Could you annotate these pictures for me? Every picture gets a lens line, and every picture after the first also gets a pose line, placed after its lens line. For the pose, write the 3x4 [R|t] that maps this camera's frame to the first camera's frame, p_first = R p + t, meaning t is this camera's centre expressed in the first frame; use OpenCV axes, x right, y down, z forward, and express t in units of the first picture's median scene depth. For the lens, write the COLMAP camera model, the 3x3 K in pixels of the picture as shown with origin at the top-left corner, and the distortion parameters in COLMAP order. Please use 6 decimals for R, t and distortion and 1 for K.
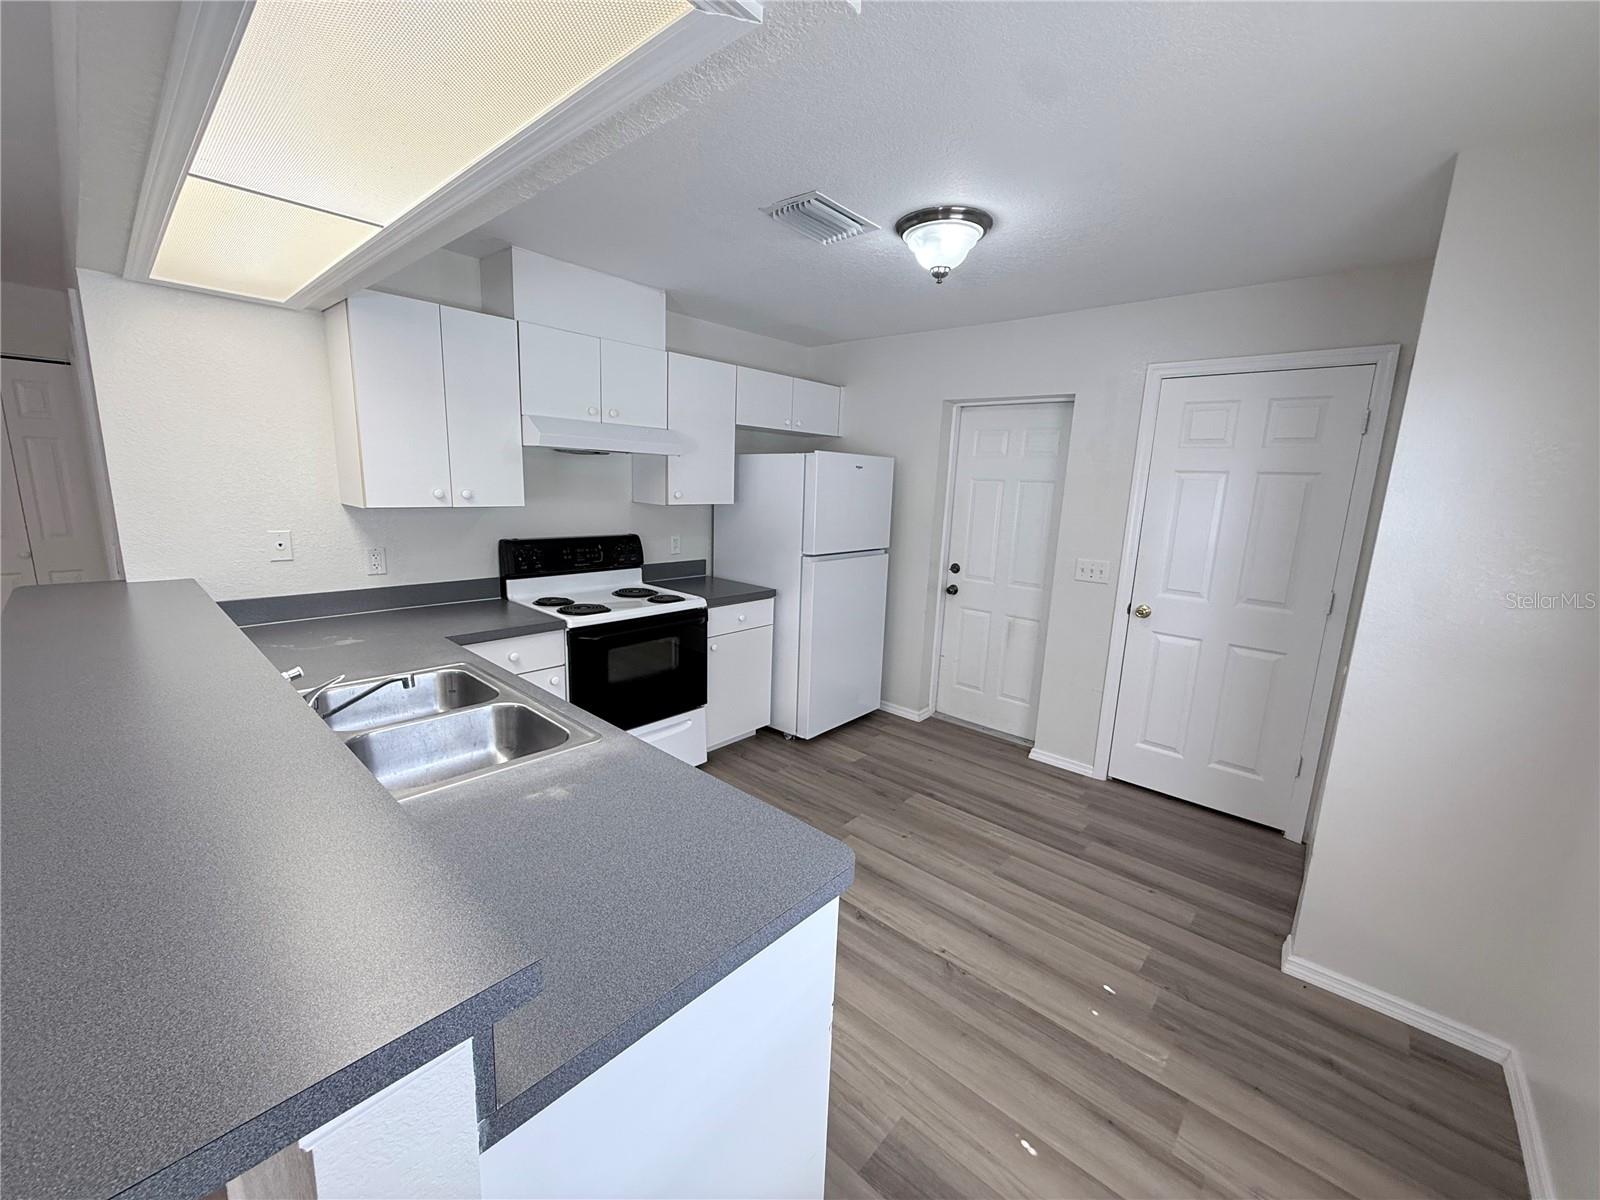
lens RADIAL K [[635.7, 0, 795.6], [0, 635.7, 594.1], [0, 0, 1]] dist [-0.000445, 0.000405]
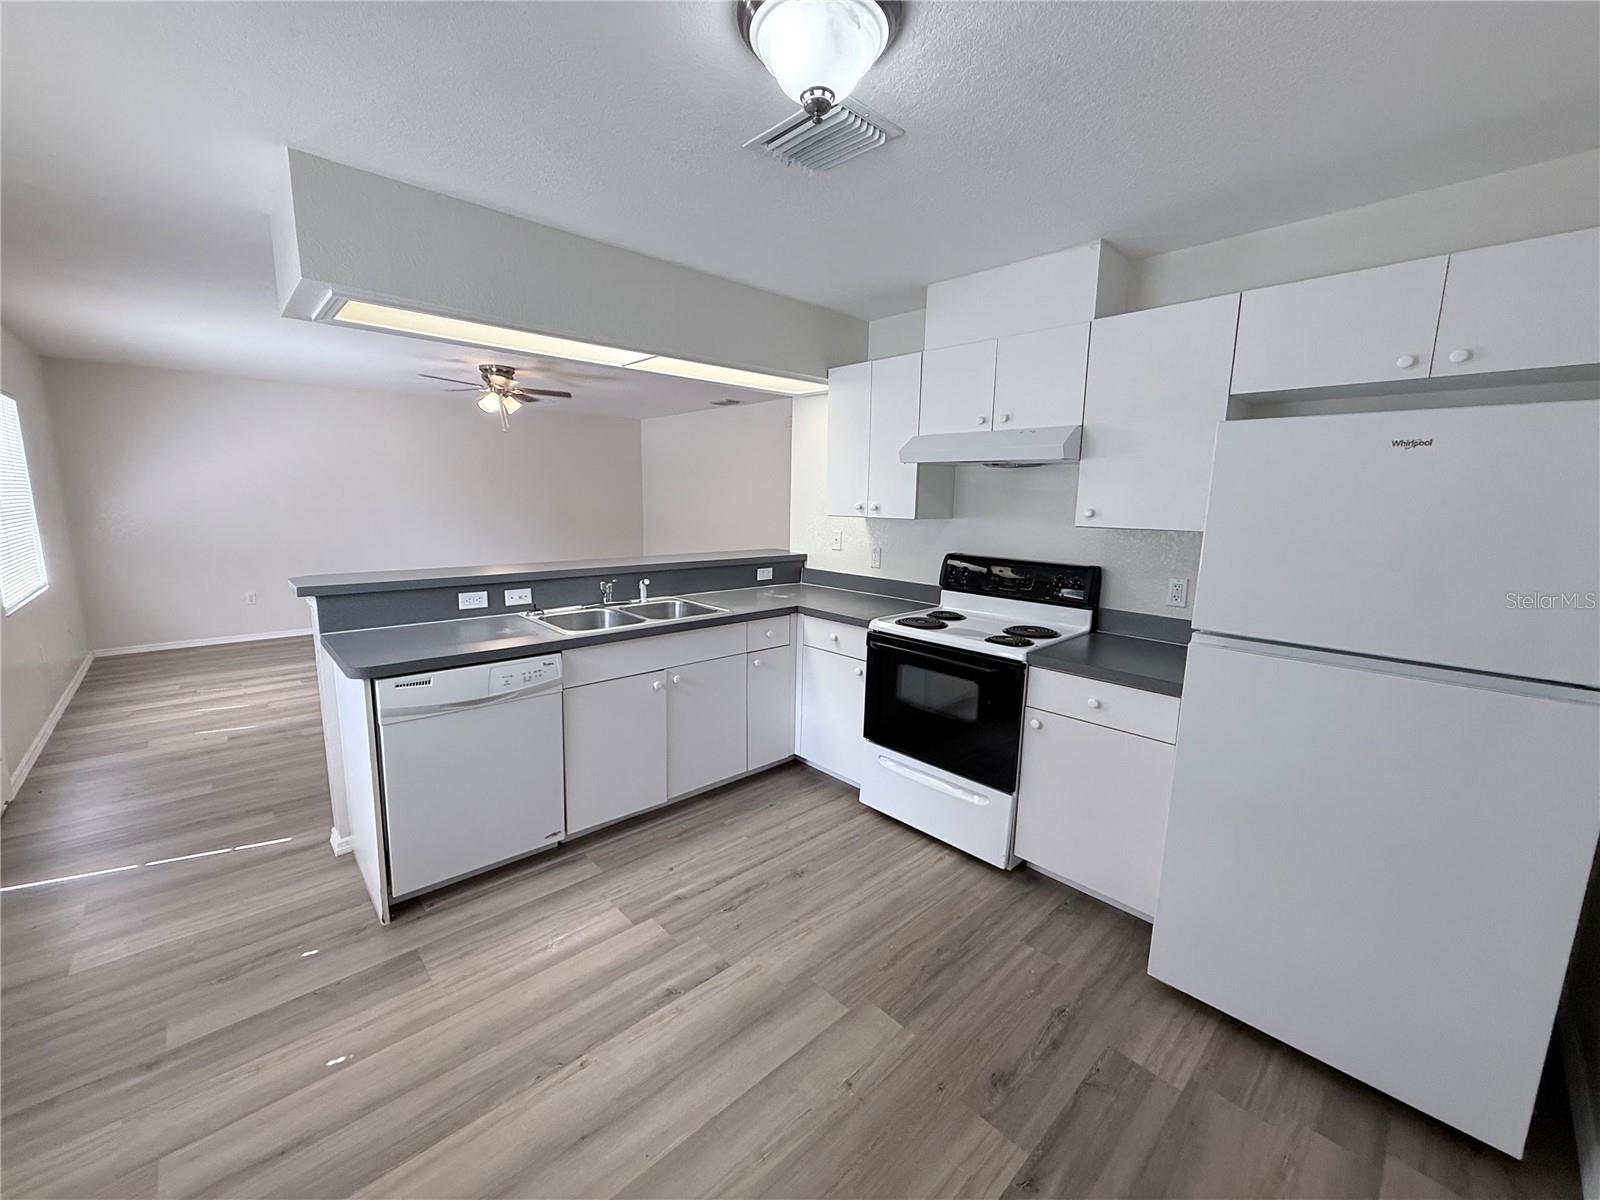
lens RADIAL K [[635.7, 0, 795.6], [0, 635.7, 594.1], [0, 0, 1]] dist [-0.000445, 0.000405]
pose [[-0.085122, 0.113294, -0.989908, 0.711817], [-0.196054, 0.972187, 0.128124, -0.116414], [0.976892, 0.204982, -0.060543, 0.920827]]
